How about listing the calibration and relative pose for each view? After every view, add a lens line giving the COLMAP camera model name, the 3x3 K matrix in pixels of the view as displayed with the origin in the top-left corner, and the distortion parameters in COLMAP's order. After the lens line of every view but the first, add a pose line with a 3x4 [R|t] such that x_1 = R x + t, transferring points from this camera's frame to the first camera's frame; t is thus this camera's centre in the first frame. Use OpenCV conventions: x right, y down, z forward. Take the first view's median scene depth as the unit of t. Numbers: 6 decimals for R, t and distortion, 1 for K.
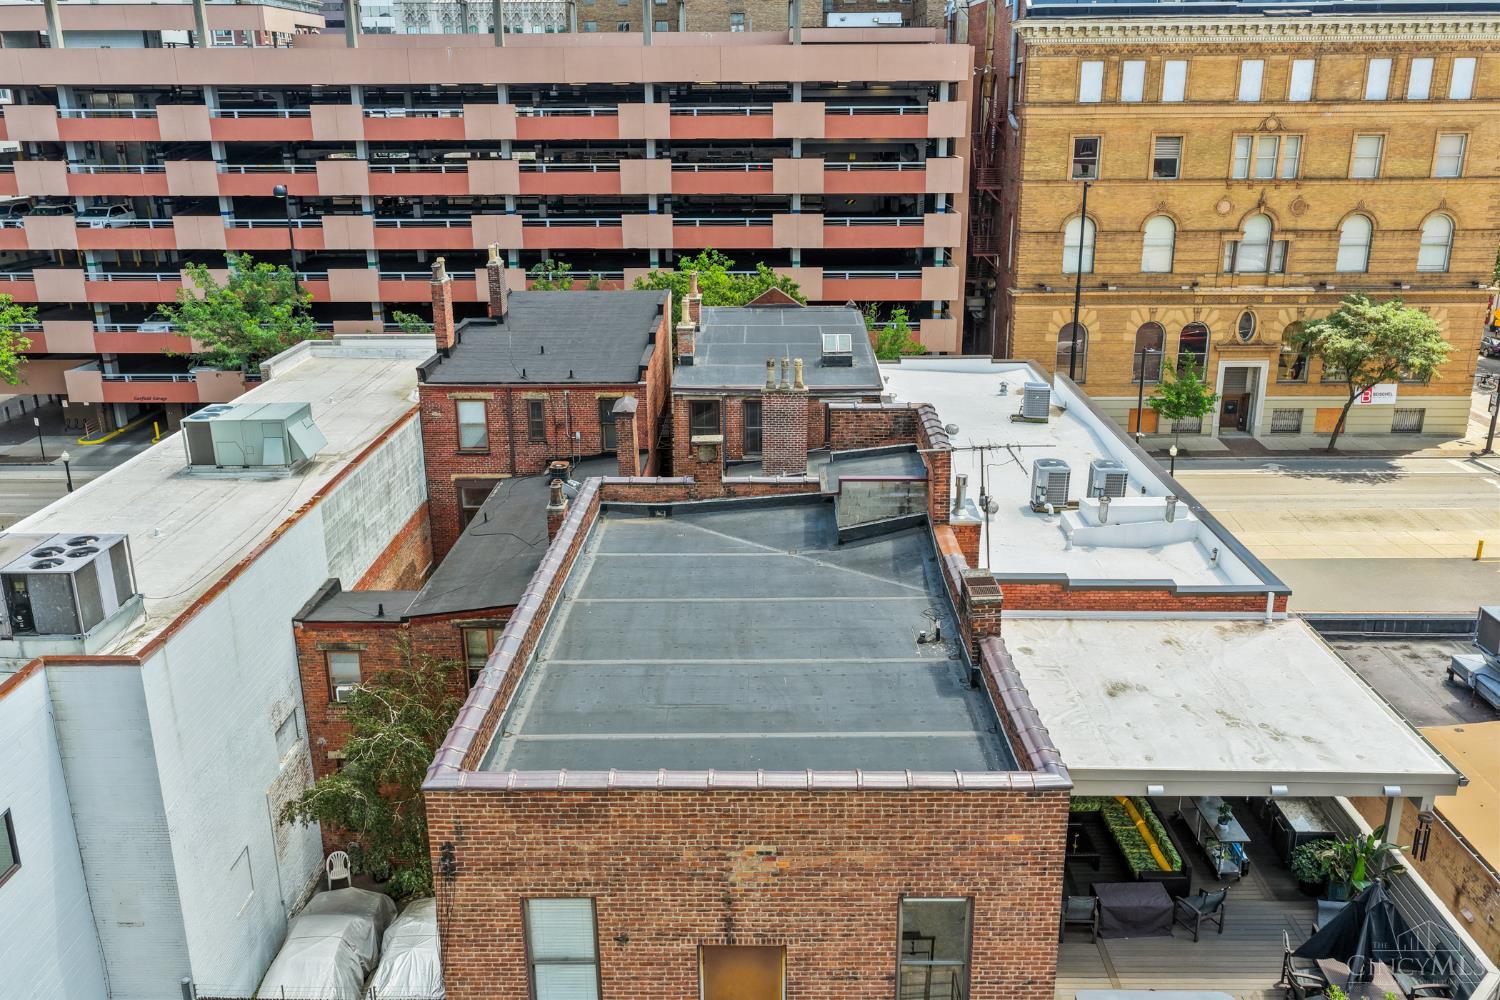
lens RADIAL K [[1243.9, 0, 750.0], [0, 1243.9, 500.0], [0, 0, 1]] dist [0.008159, 0.018788]
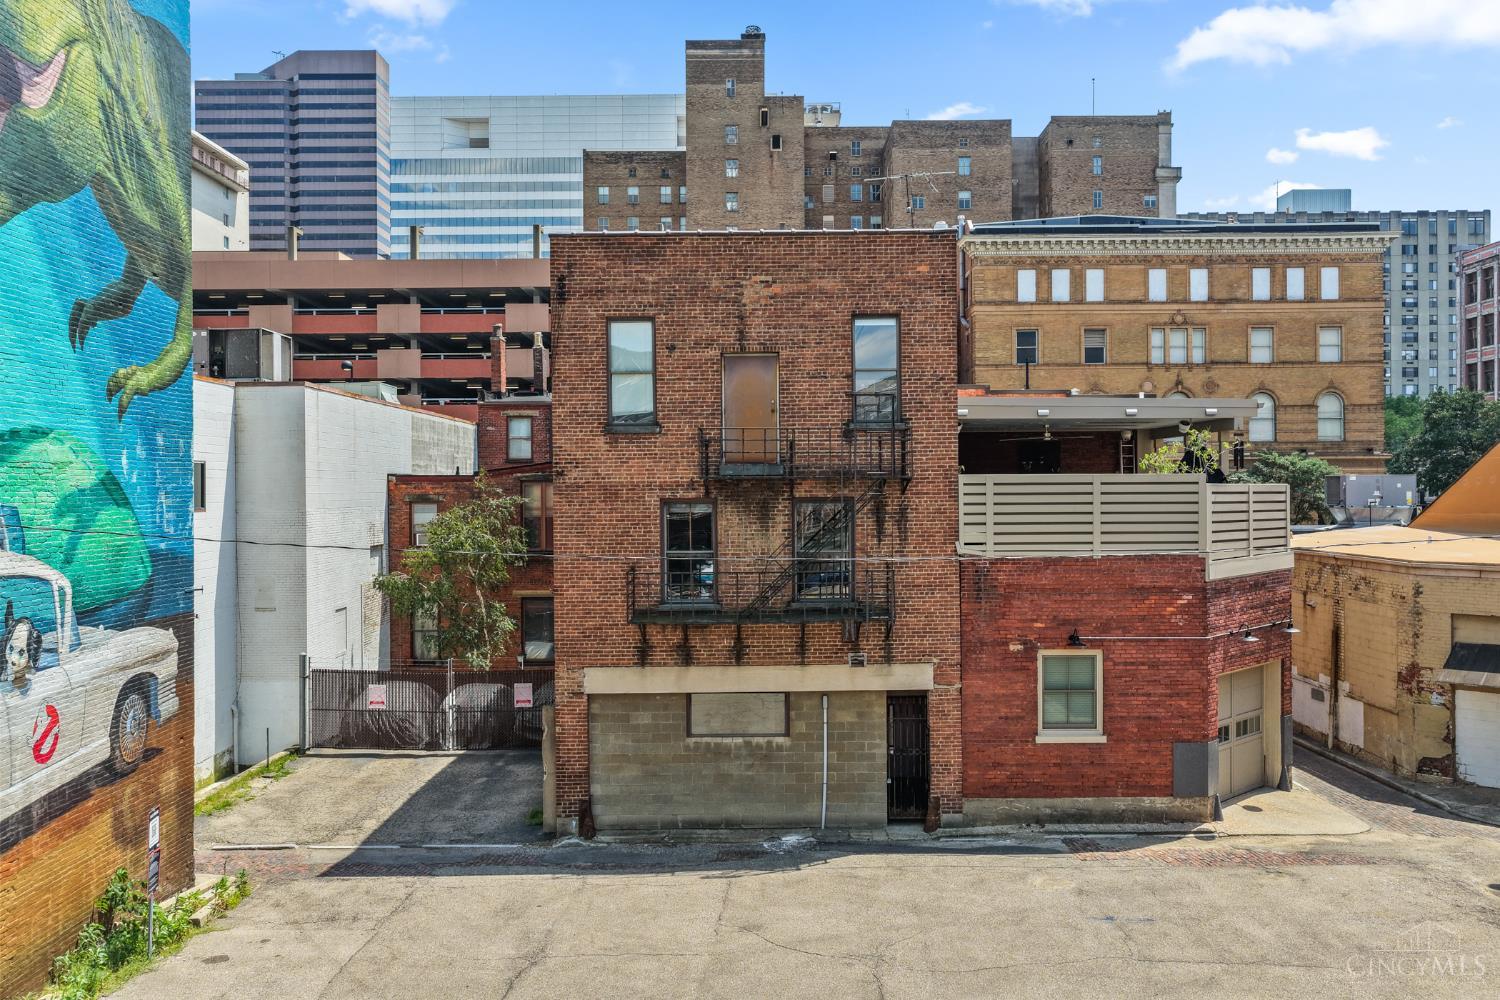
lens RADIAL K [[1243.9, 0, 750.0], [0, 1243.9, 500.0], [0, 0, 1]] dist [0.008159, 0.018788]
pose [[0.999972, -0.000072, 0.007519, -0.004100], [0.002313, 0.954384, -0.298573, 0.224381], [-0.007155, 0.298582, 0.954357, -0.090544]]
